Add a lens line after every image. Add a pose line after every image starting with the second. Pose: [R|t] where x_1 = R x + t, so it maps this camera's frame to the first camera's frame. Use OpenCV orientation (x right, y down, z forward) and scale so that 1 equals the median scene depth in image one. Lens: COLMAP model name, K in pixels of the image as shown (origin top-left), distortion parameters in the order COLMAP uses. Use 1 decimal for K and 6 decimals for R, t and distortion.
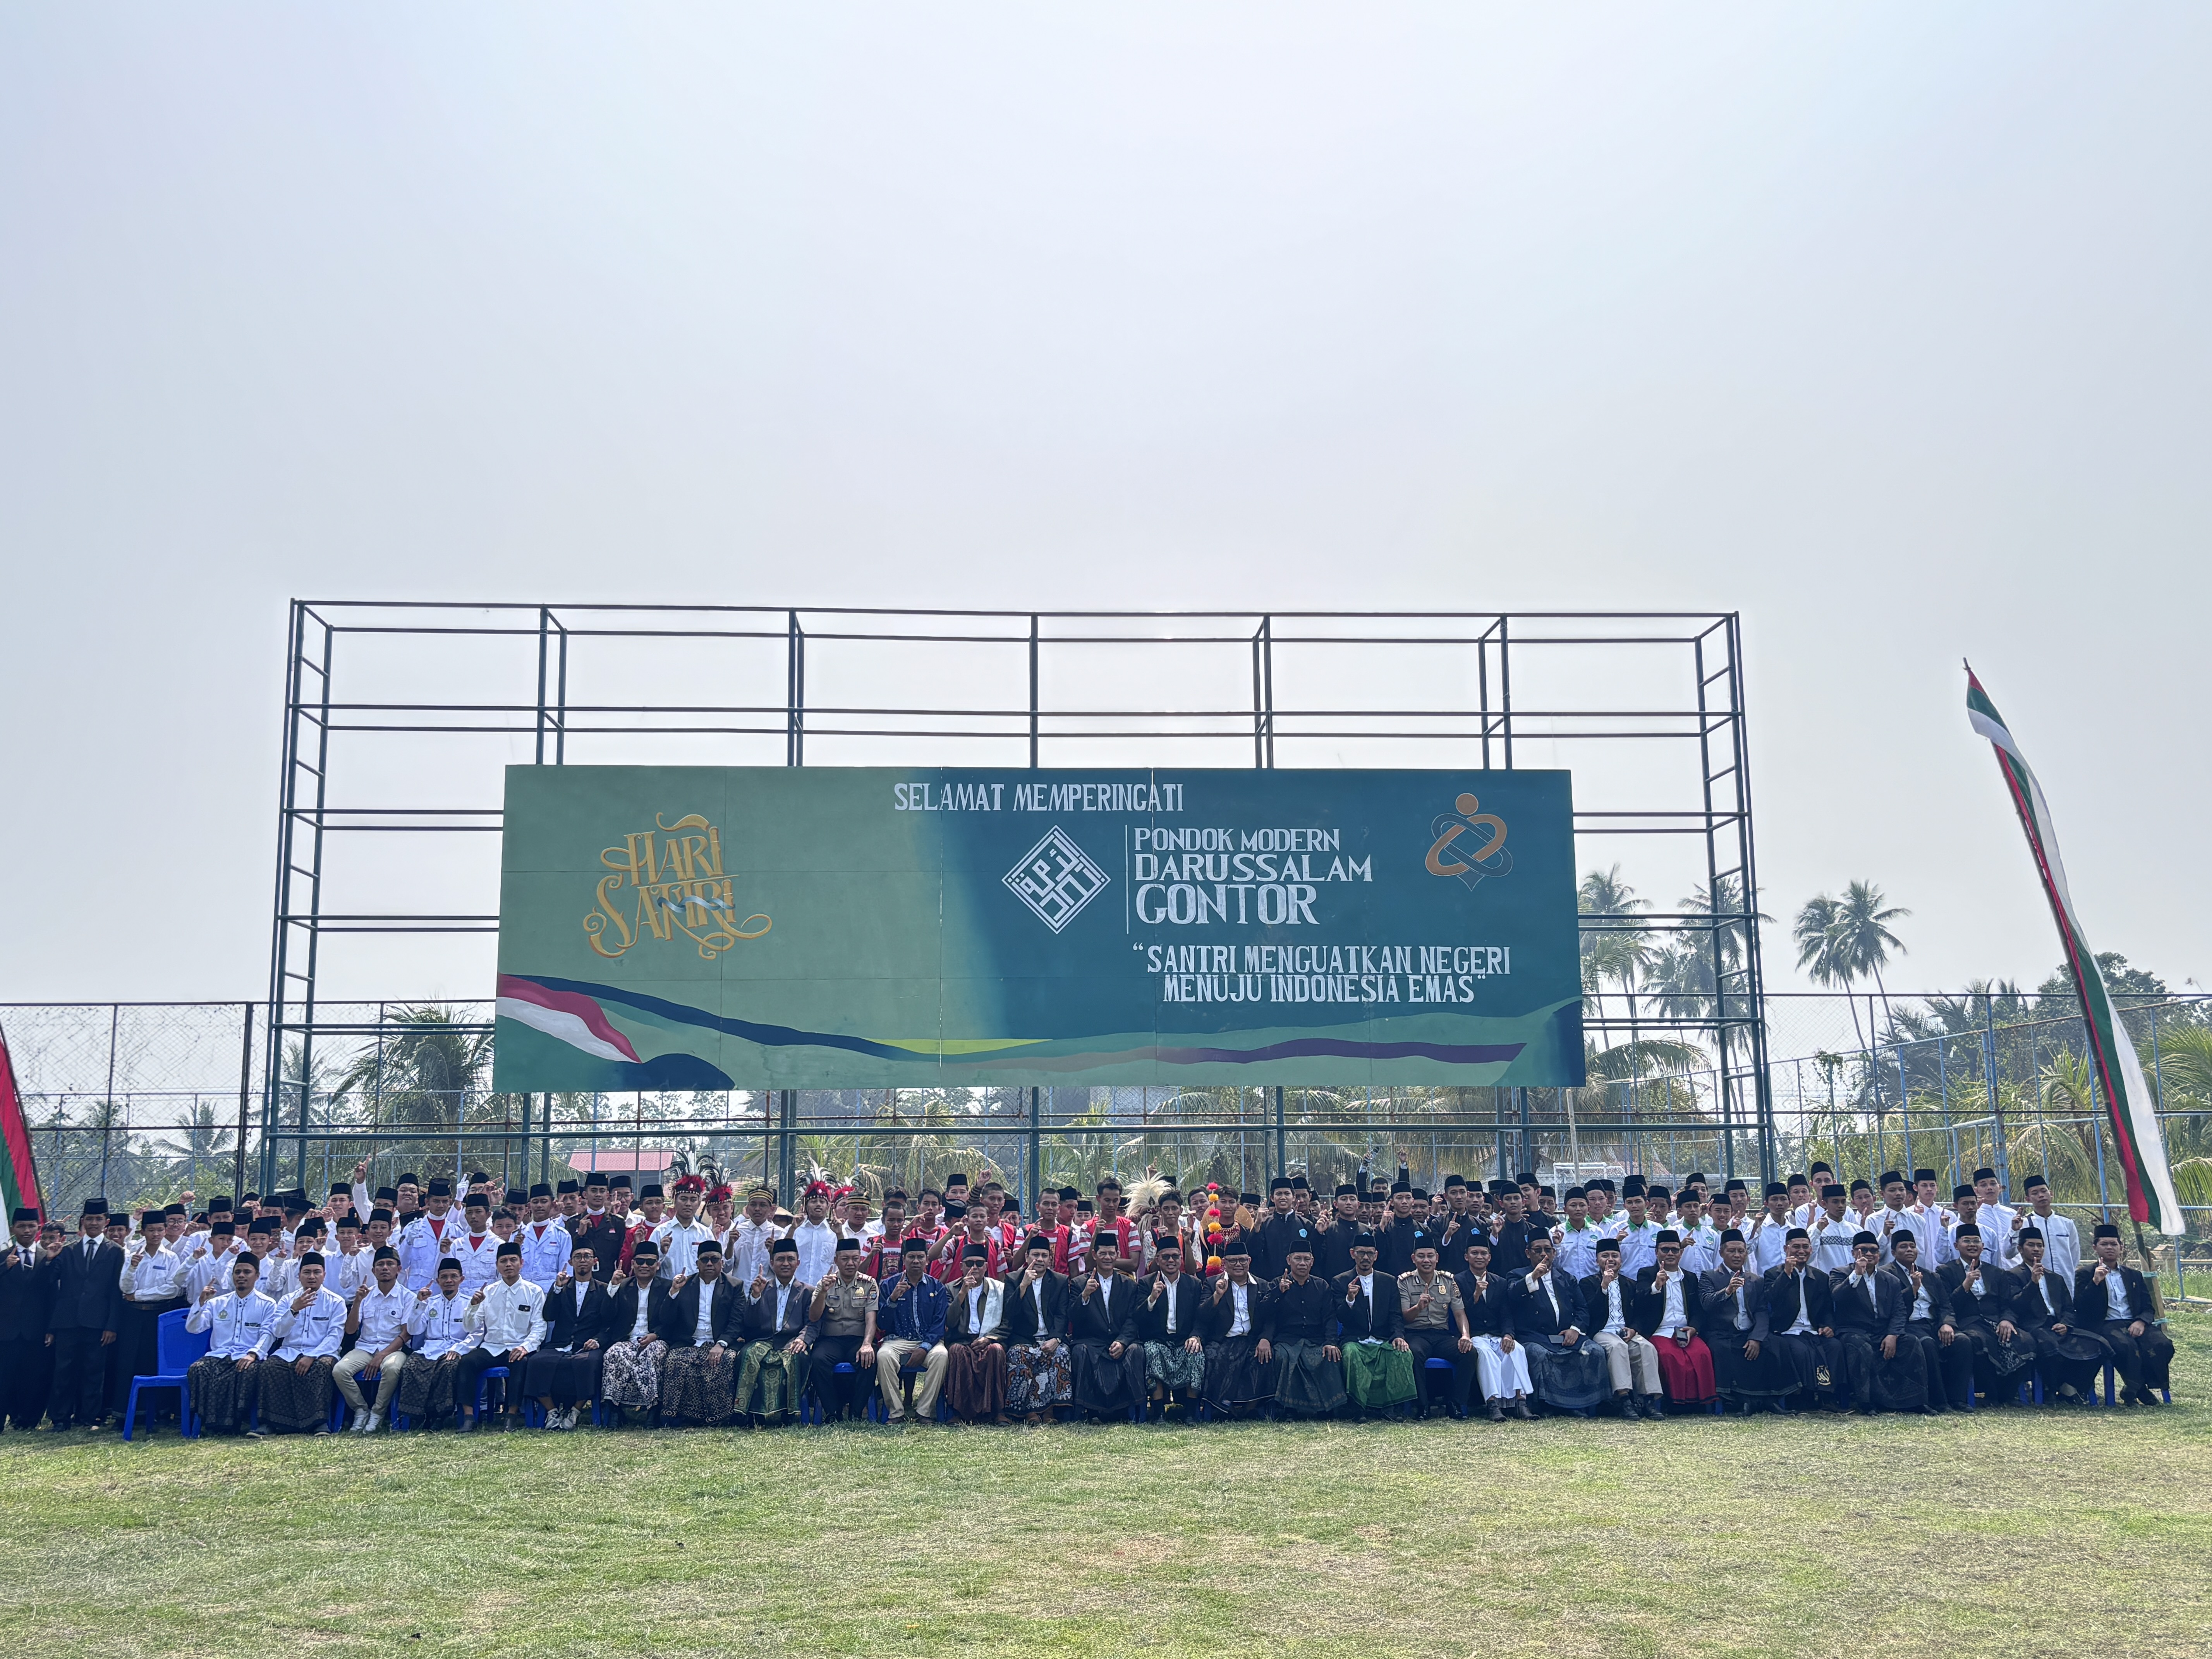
lens RADIAL K [[2124.6, 0, 1060.9], [0, 2124.6, 787.6], [0, 0, 1]] dist [0.061633, 0.000000]
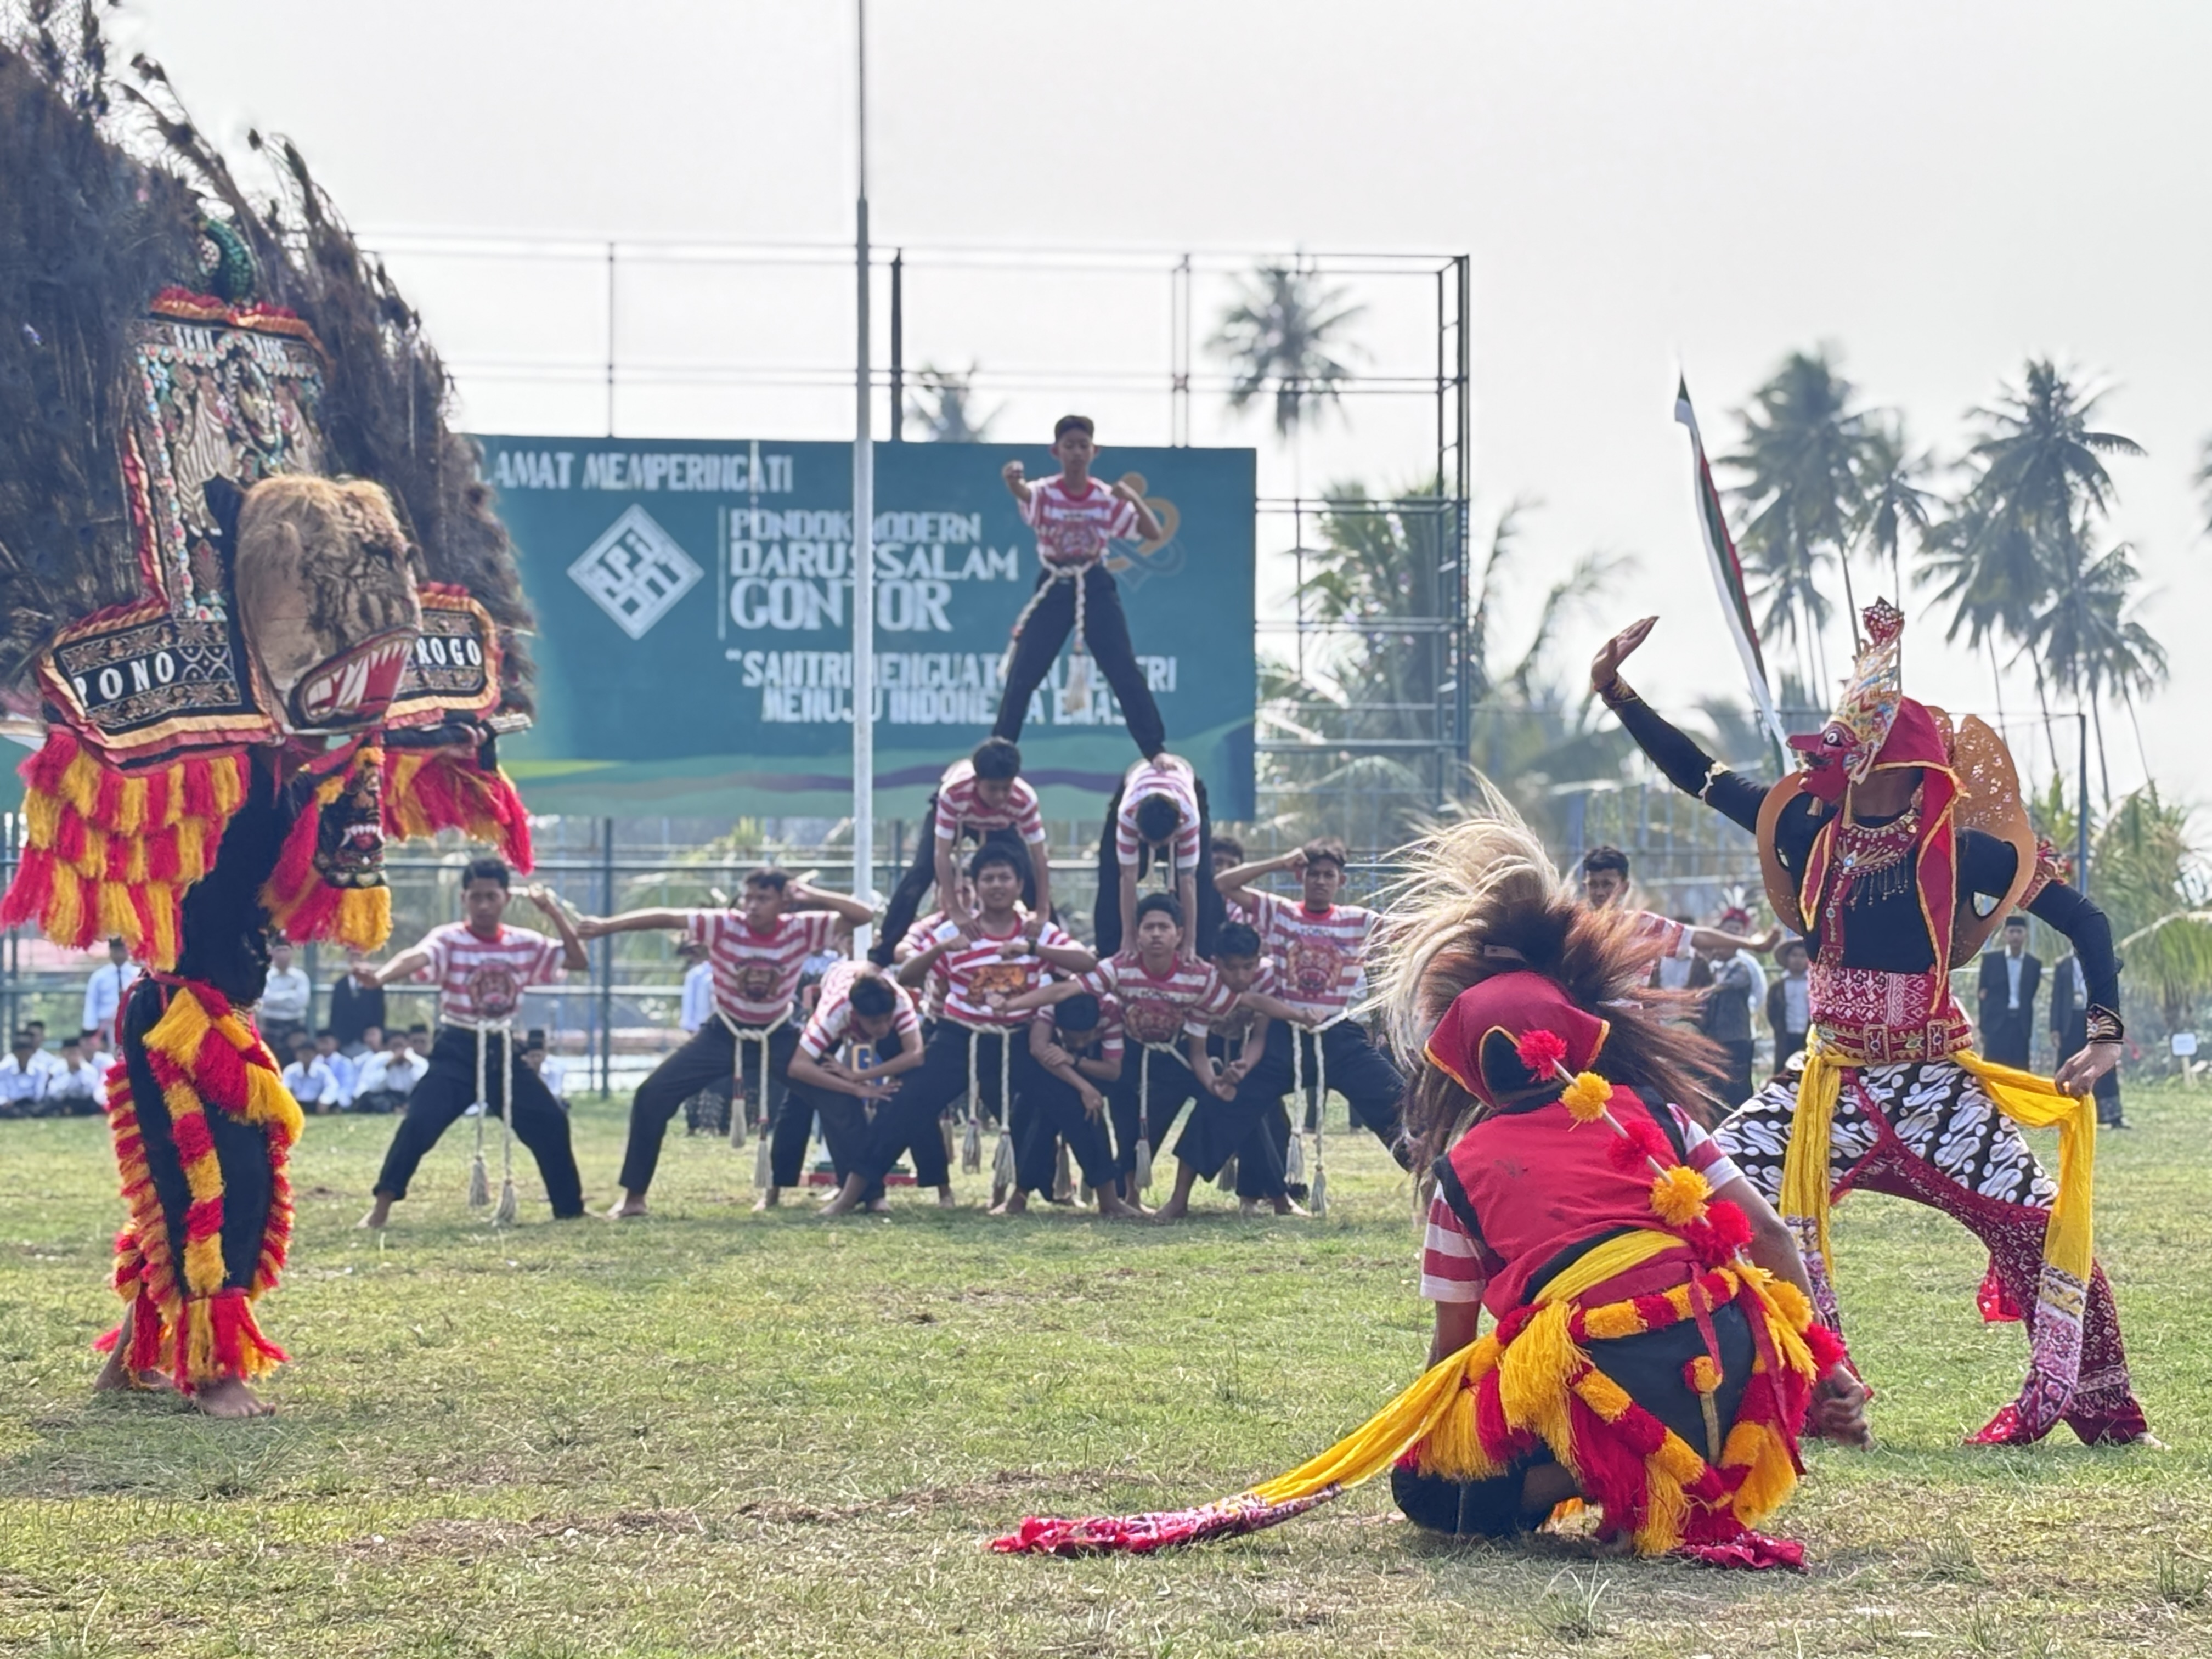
lens RADIAL K [[5094.3, 0, 1112.0], [0, 5094.3, 825.8], [0, 0, 1]] dist [0.290787, 0.000000]
pose [[0.997651, 0.010938, 0.067628, 0.049567], [-0.021361, 0.987623, 0.155387, -0.173732], [-0.065091, -0.156467, 0.985536, -1.001047]]
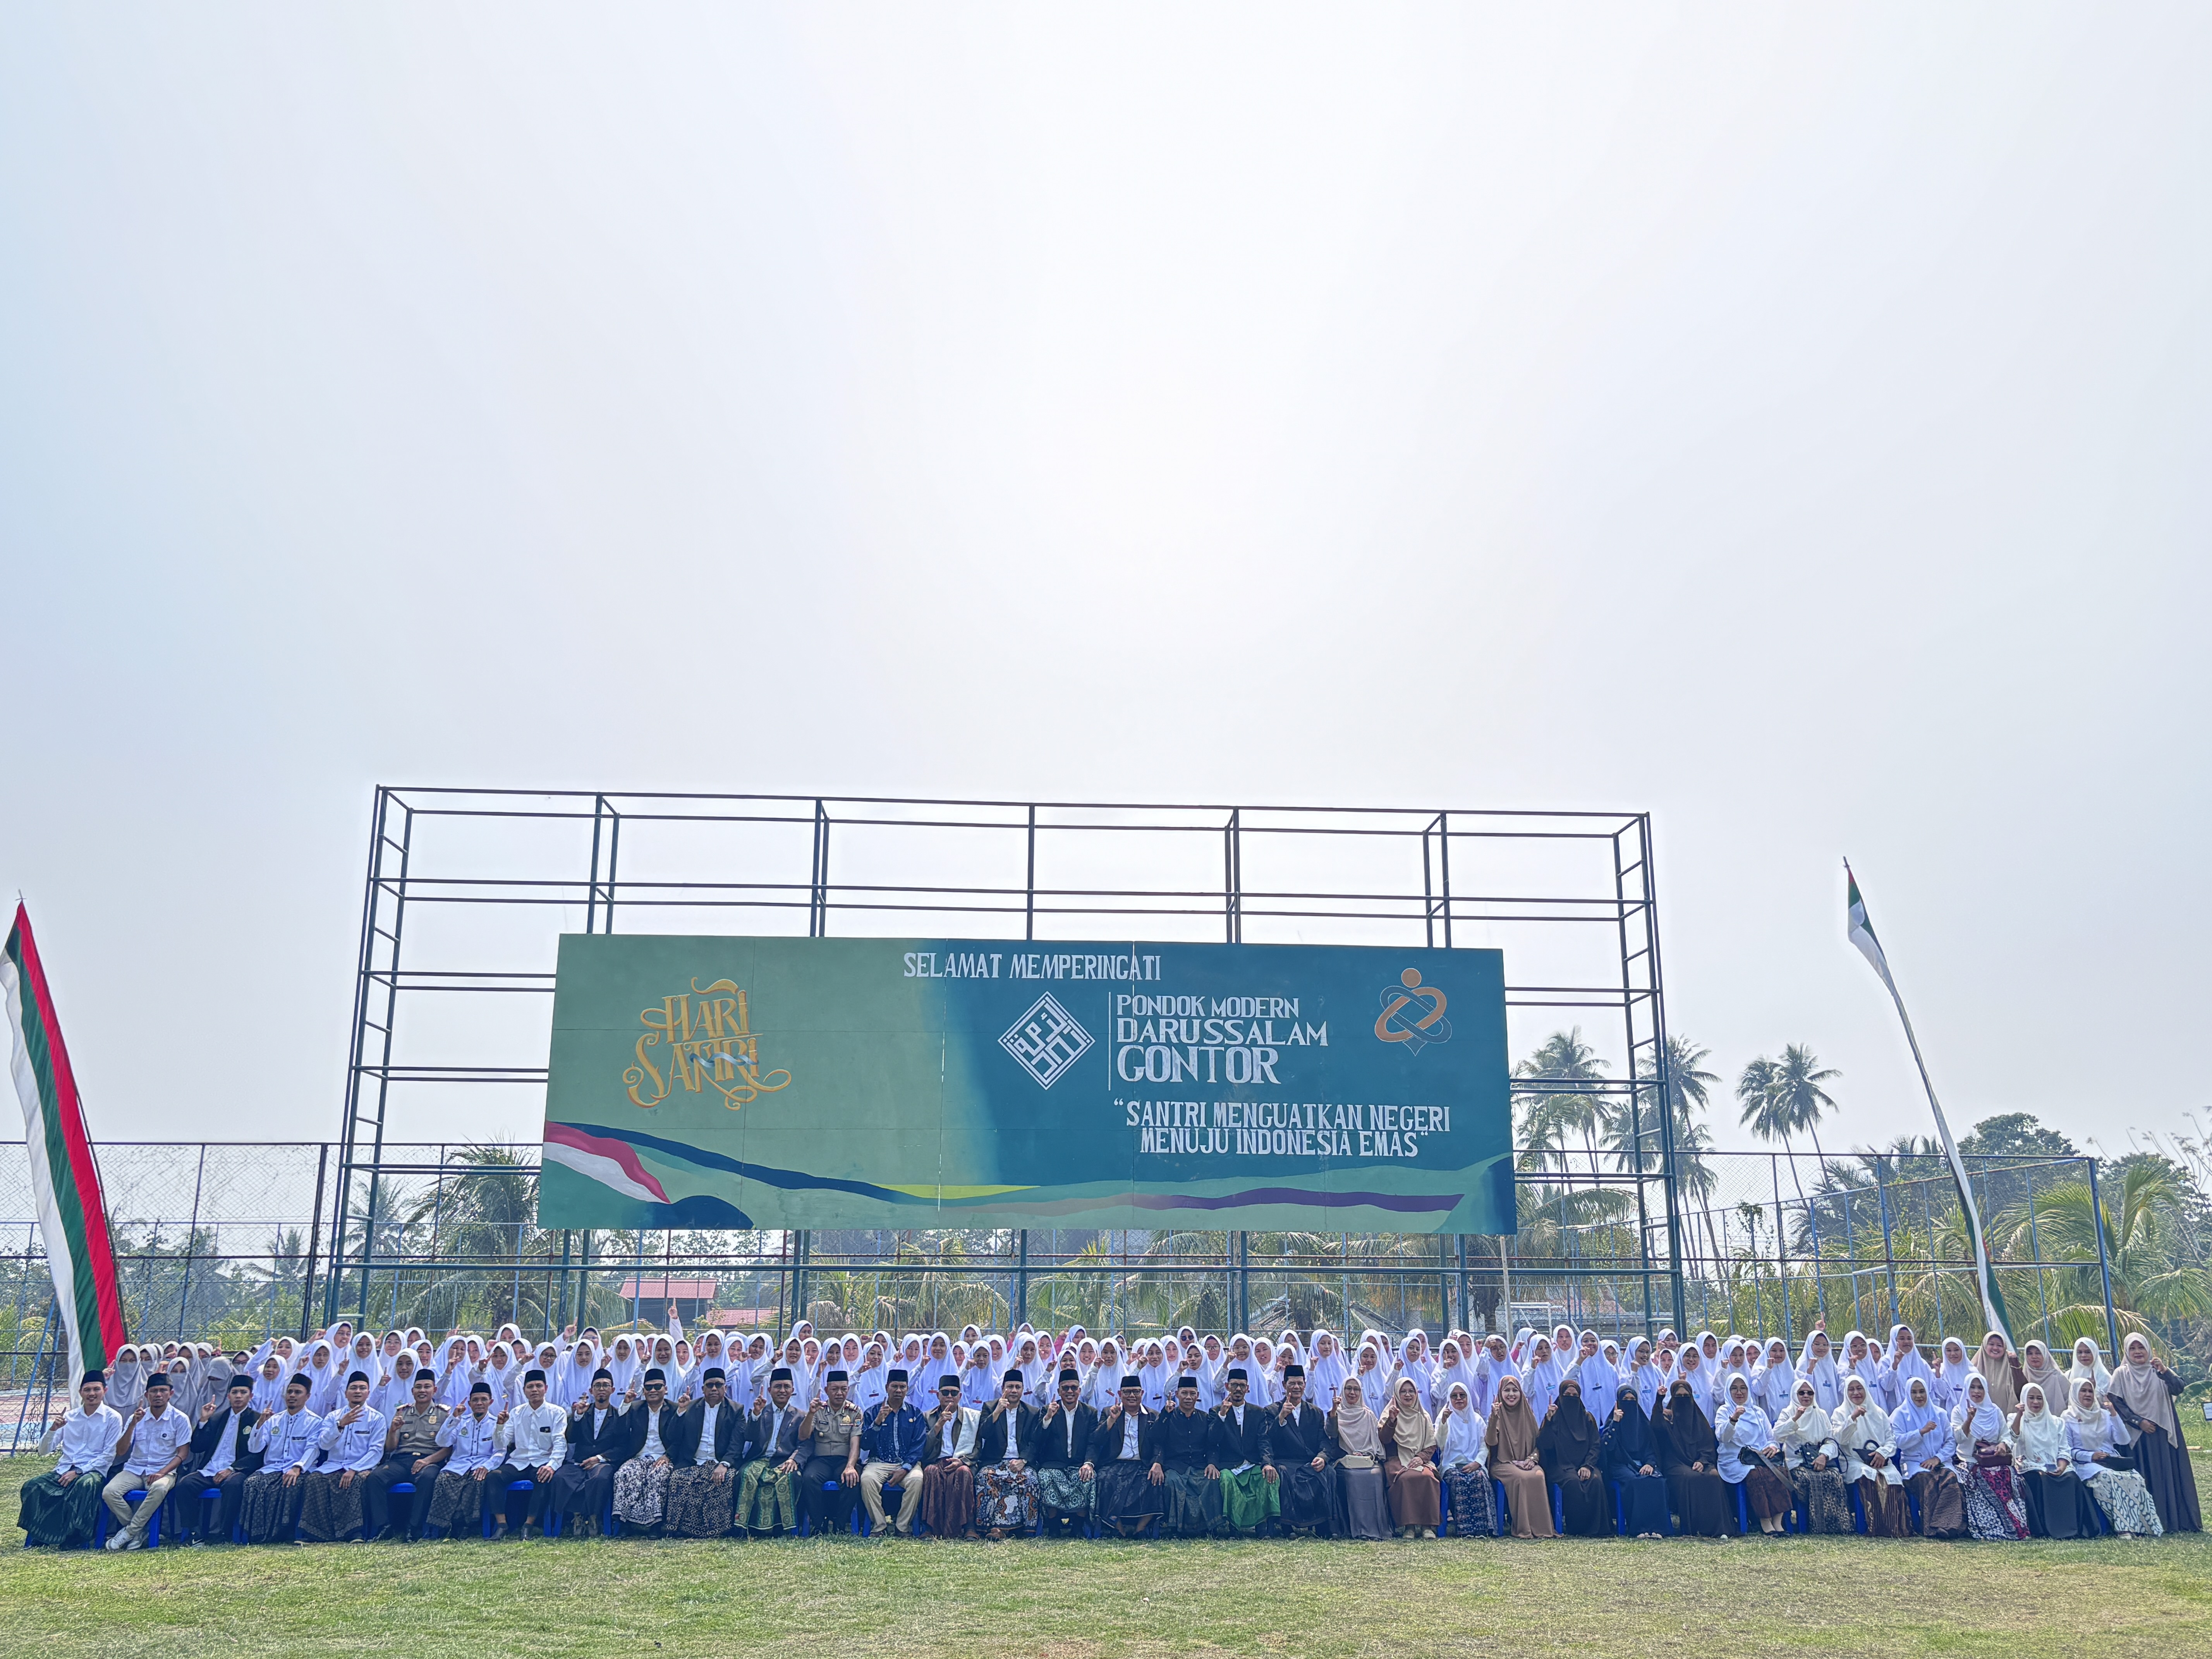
lens RADIAL K [[1917.7, 0, 1091.8], [0, 1917.7, 790.2], [0, 0, 1]] dist [0.052515, 0.000707]
pose [[0.999906, 0.013137, 0.003851, 0.016021], [-0.012779, 0.996582, -0.081619, -0.006198], [-0.004910, 0.081562, 0.996656, -0.023627]]
